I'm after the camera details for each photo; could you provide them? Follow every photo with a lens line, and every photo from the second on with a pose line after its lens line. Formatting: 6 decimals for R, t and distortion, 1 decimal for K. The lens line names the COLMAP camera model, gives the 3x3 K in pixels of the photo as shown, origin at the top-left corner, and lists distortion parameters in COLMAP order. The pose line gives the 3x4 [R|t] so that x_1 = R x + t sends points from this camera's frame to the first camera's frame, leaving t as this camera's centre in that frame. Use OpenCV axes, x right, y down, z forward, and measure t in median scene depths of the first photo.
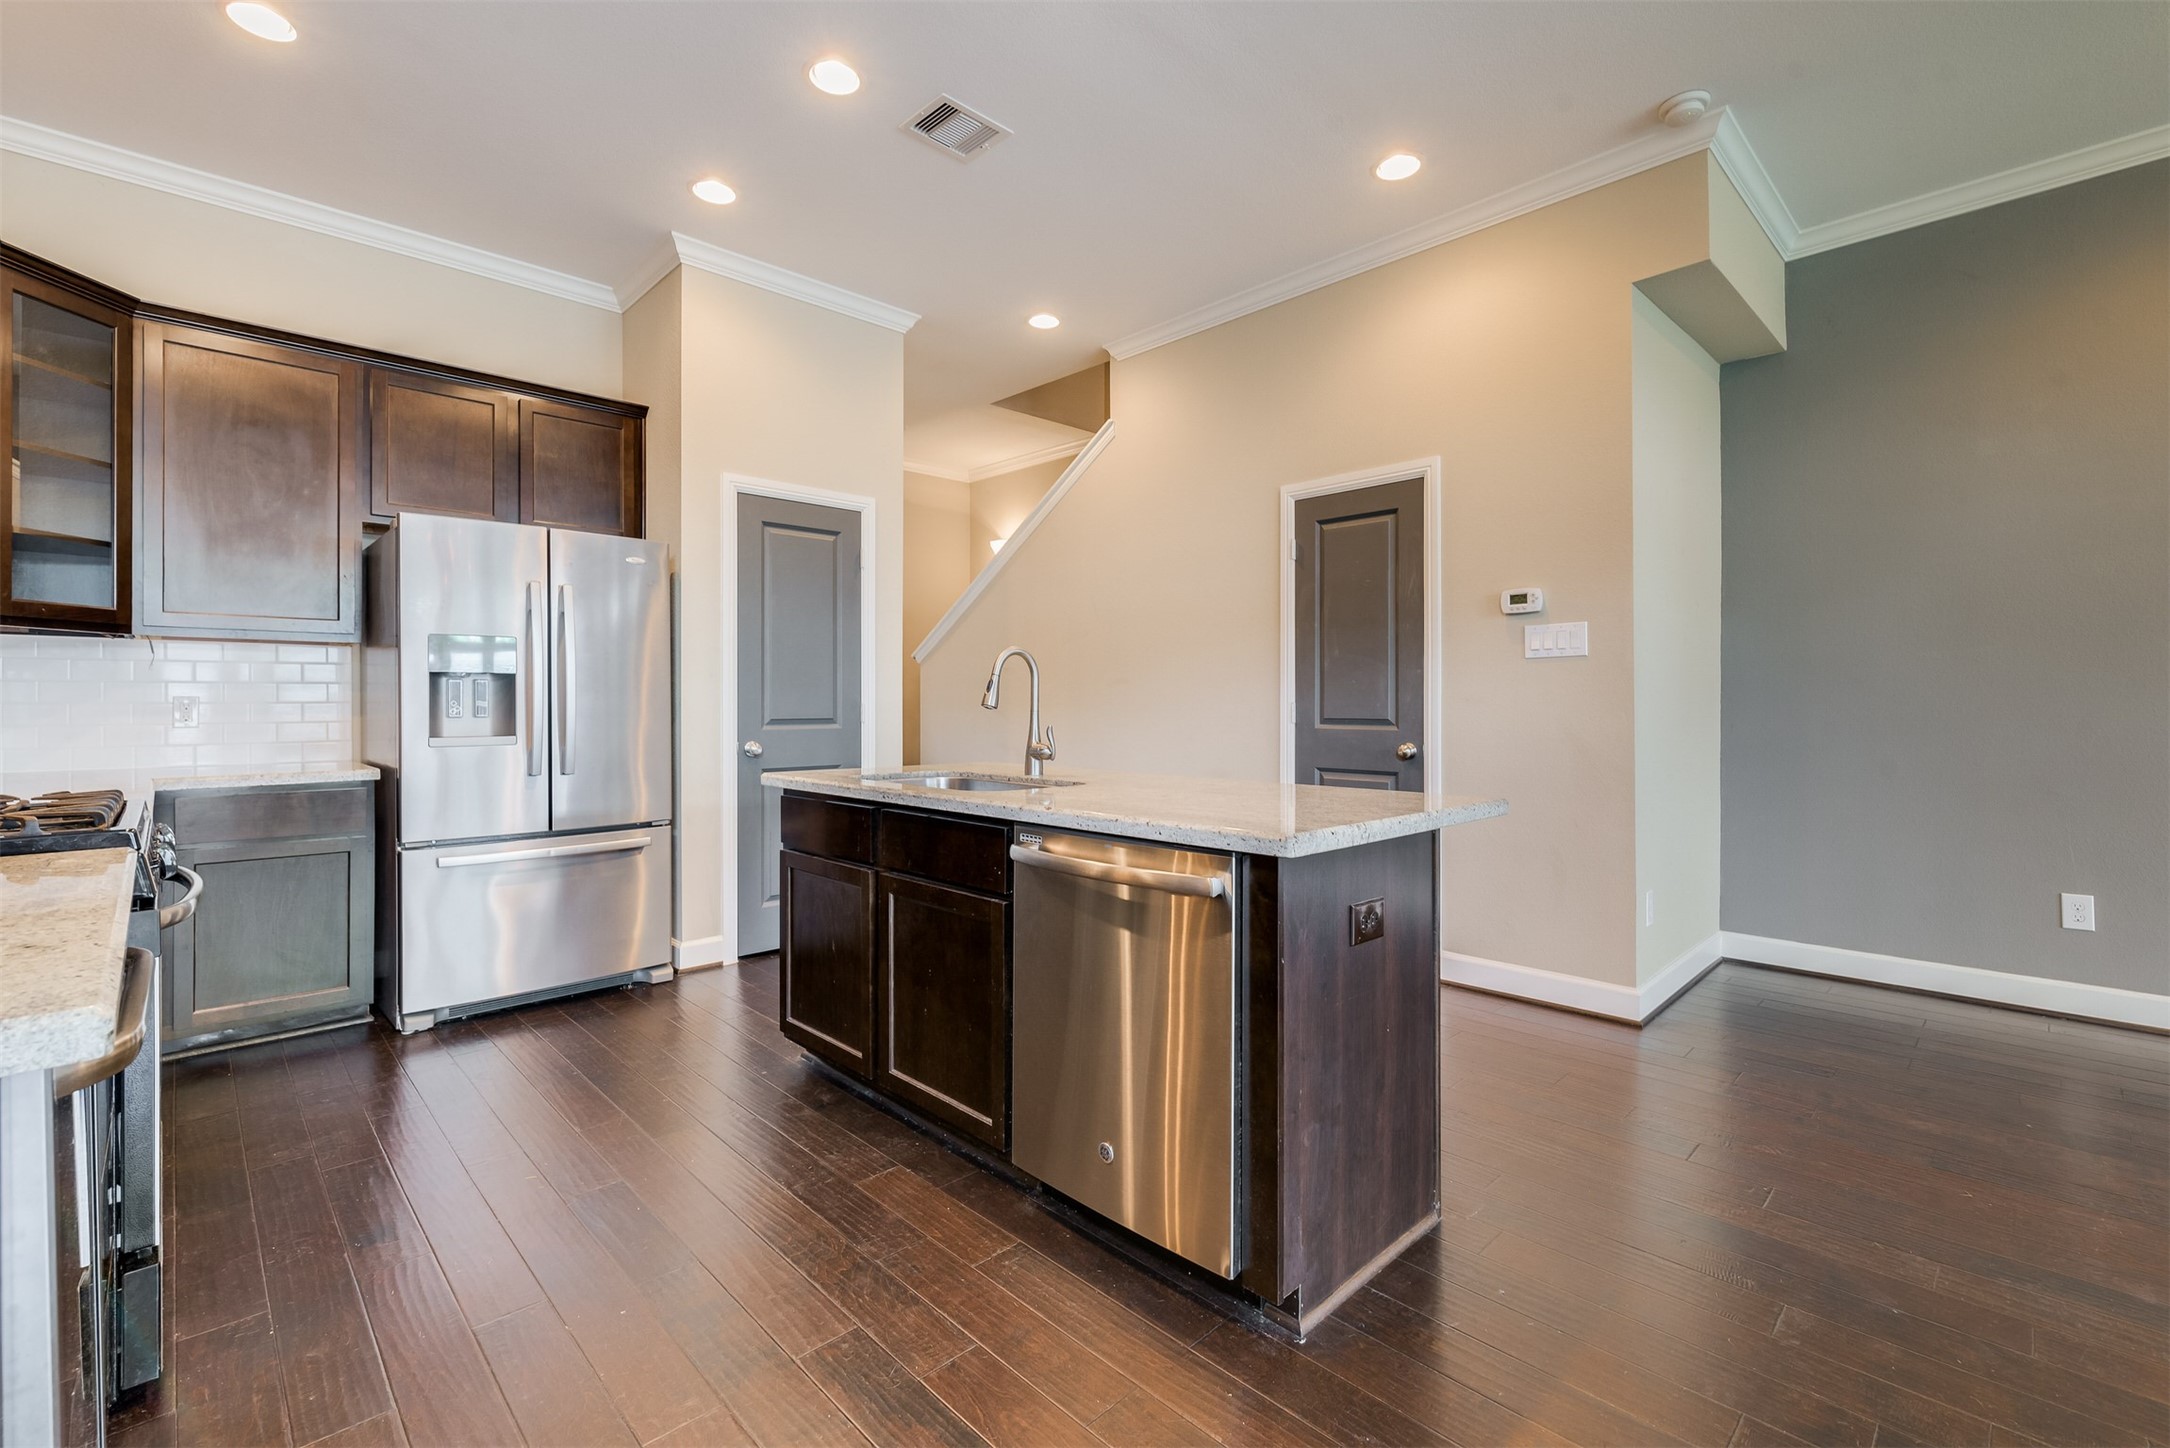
lens RADIAL K [[940.8, 0, 1078.6], [0, 940.8, 701.0], [0, 0, 1]] dist [0.006174, -0.001592]
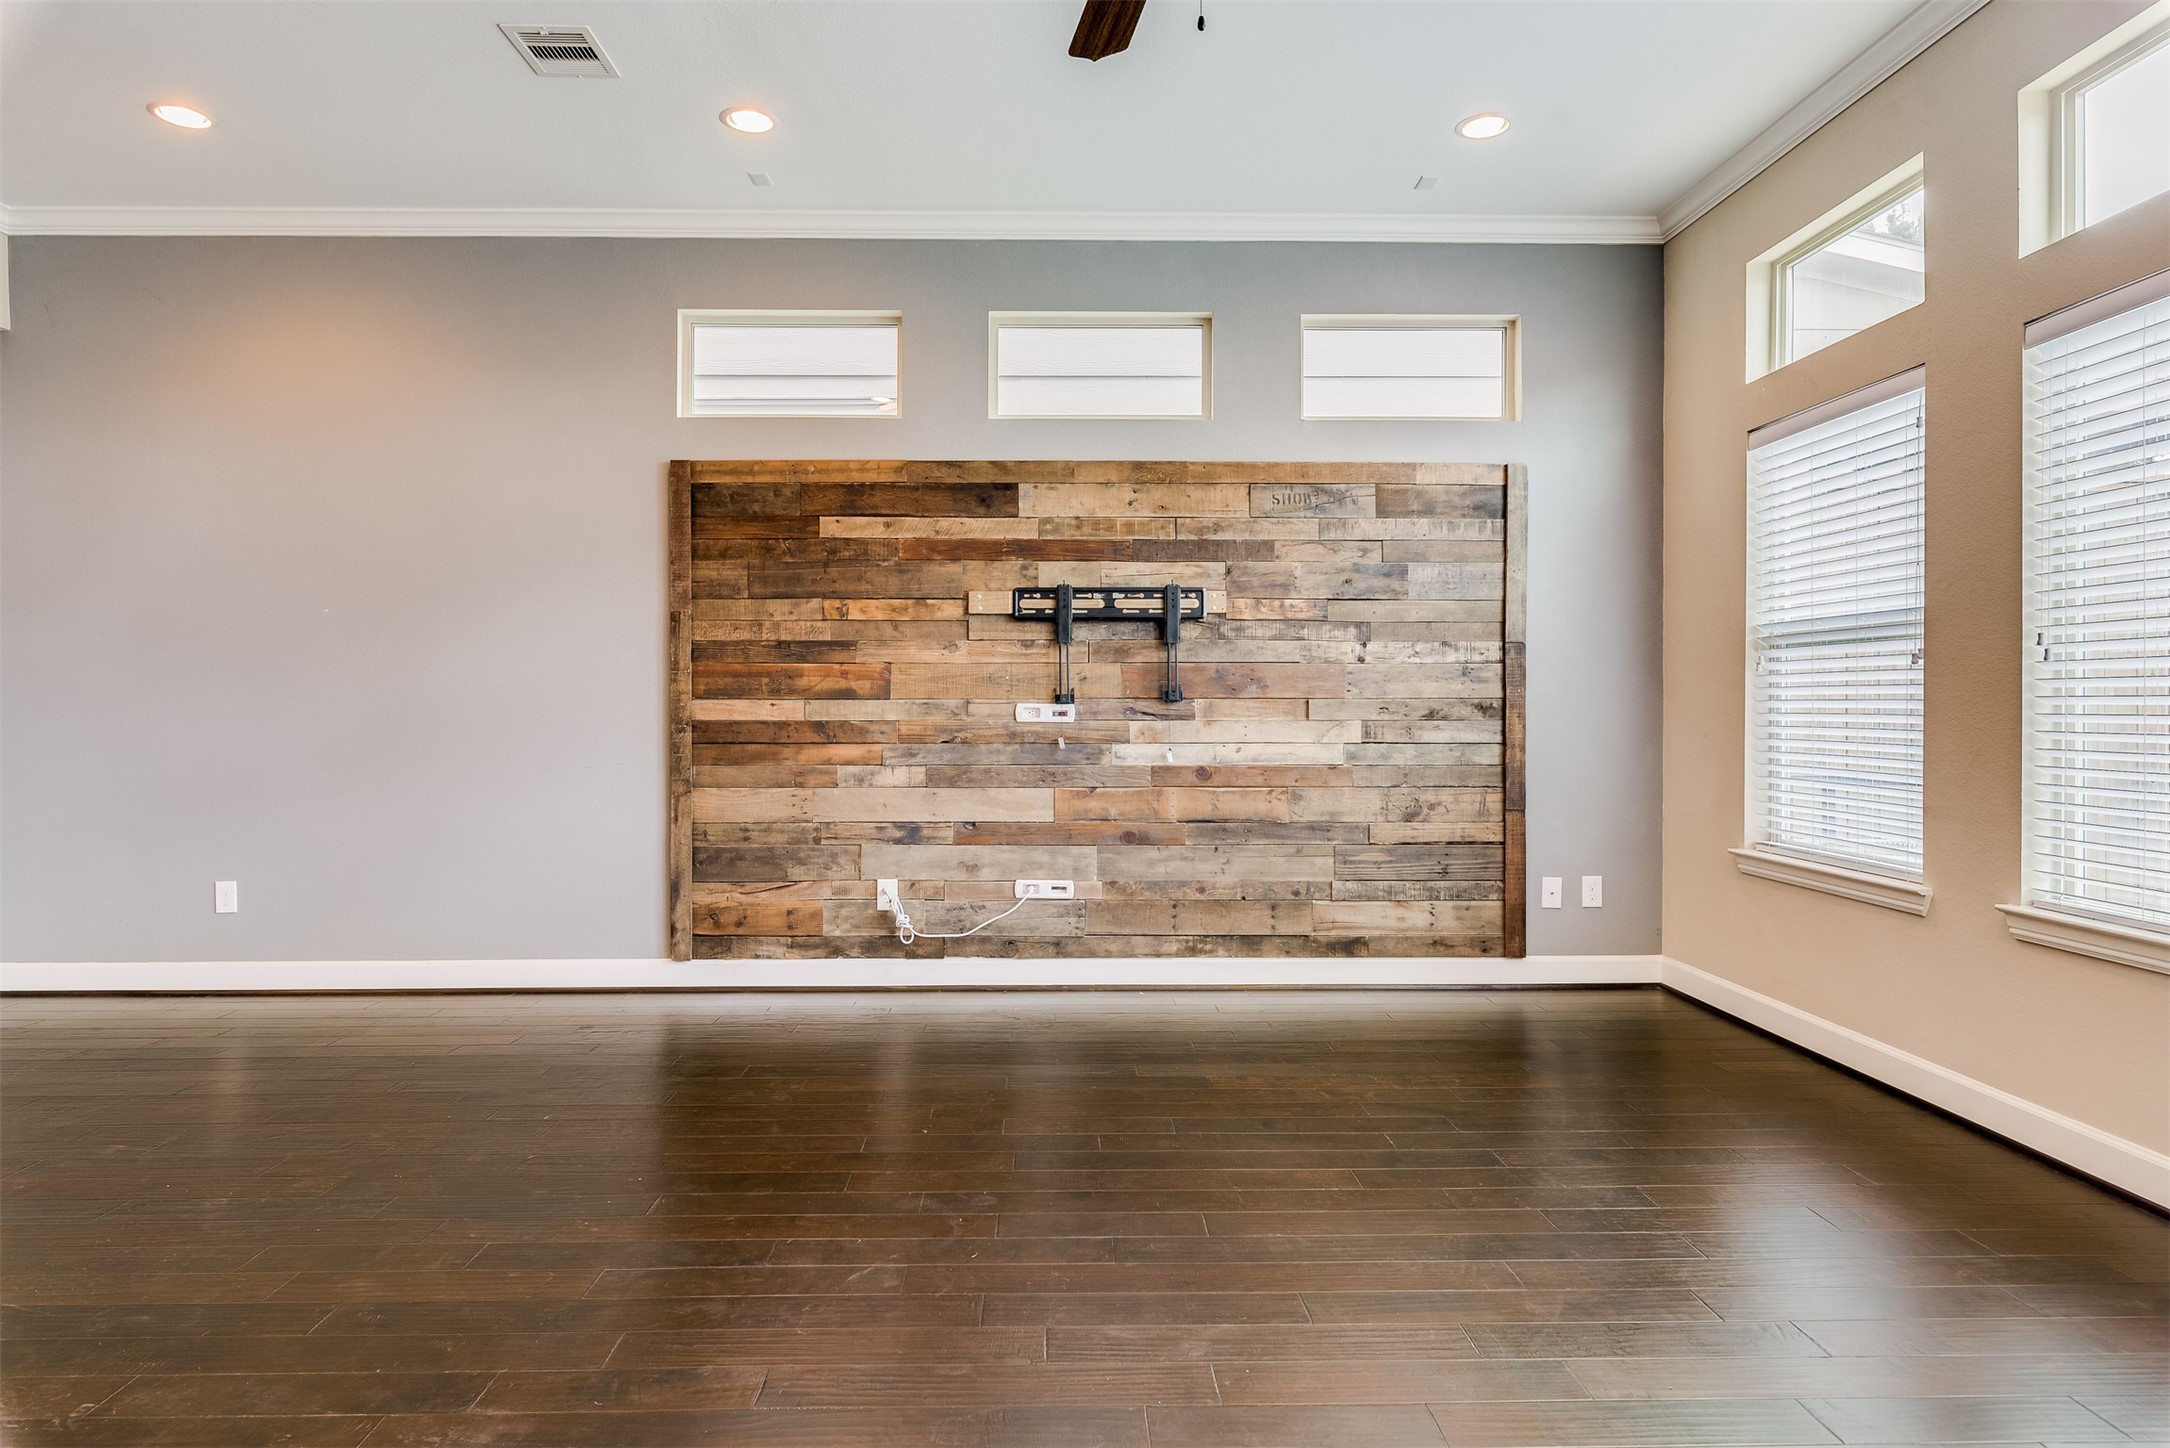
lens RADIAL K [[1261.7, 0, 1065.0], [0, 1261.7, 699.7], [0, 0, 1]] dist [0.004491, 0.000673]
pose [[0.686086, 0.001162, 0.727520, 0.621697], [-0.001147, 0.999999, -0.000515, -0.007425], [-0.727520, -0.000482, 0.686087, -0.694127]]
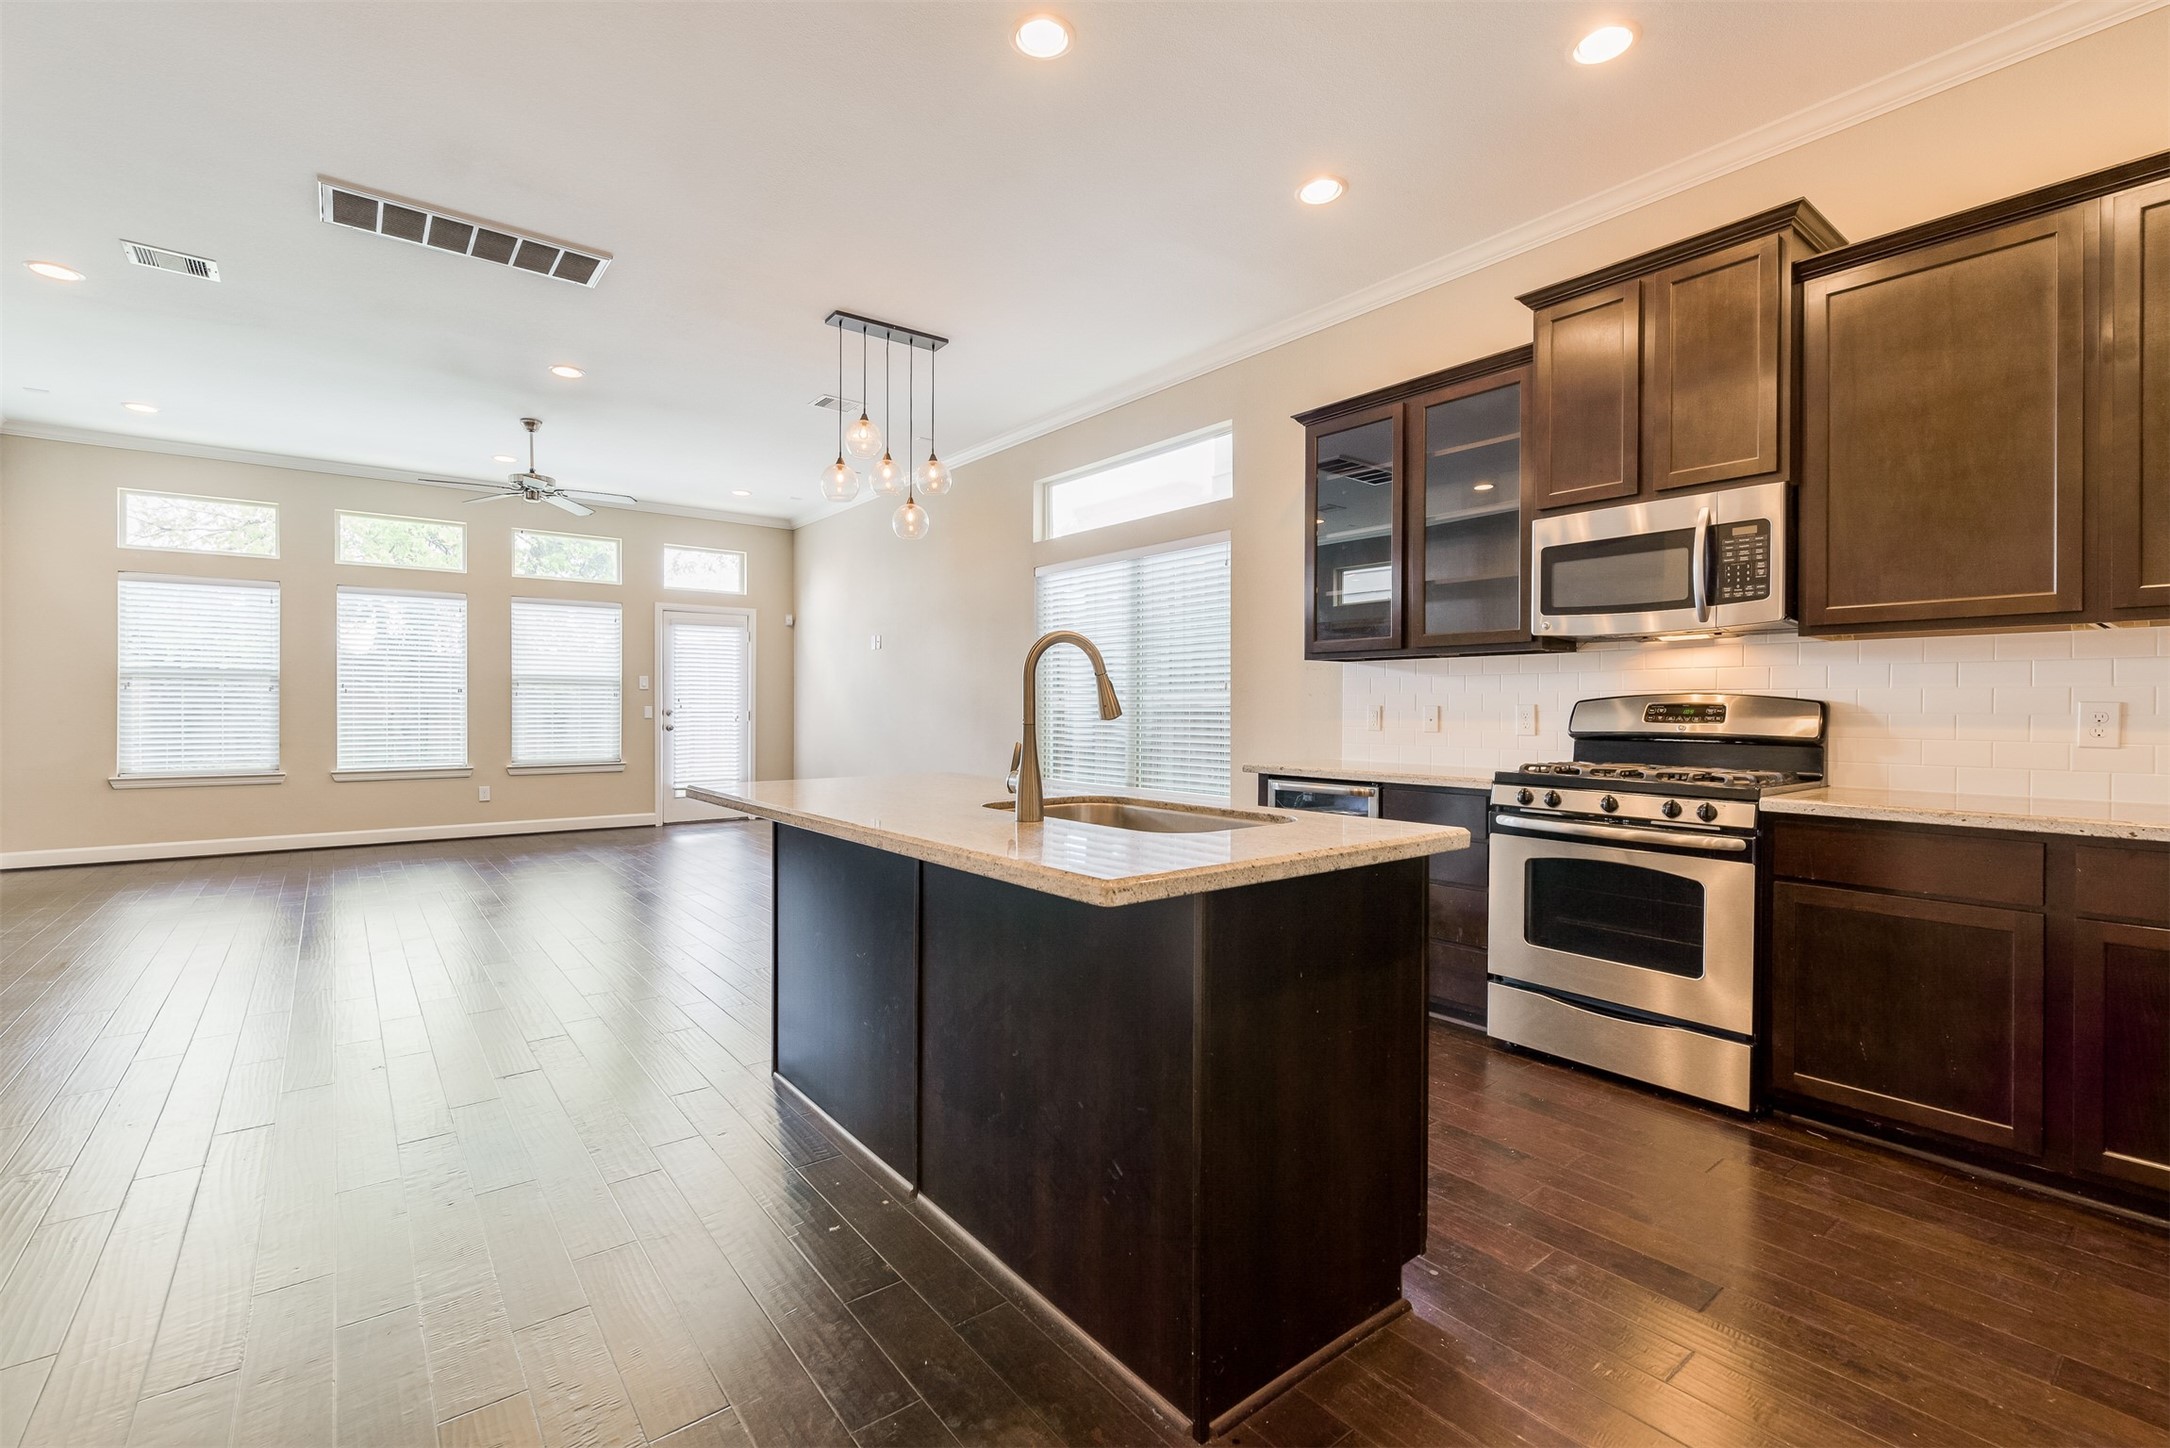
lens RADIAL K [[940.8, 0, 1068.5], [0, 940.8, 709.7], [0, 0, 1]] dist [0.006174, -0.001592]
pose [[-0.993571, -0.001789, 0.113200, -0.132028], [-0.002197, 0.999992, -0.003481, 0.007076], [-0.113193, -0.003708, -0.993566, 1.373415]]
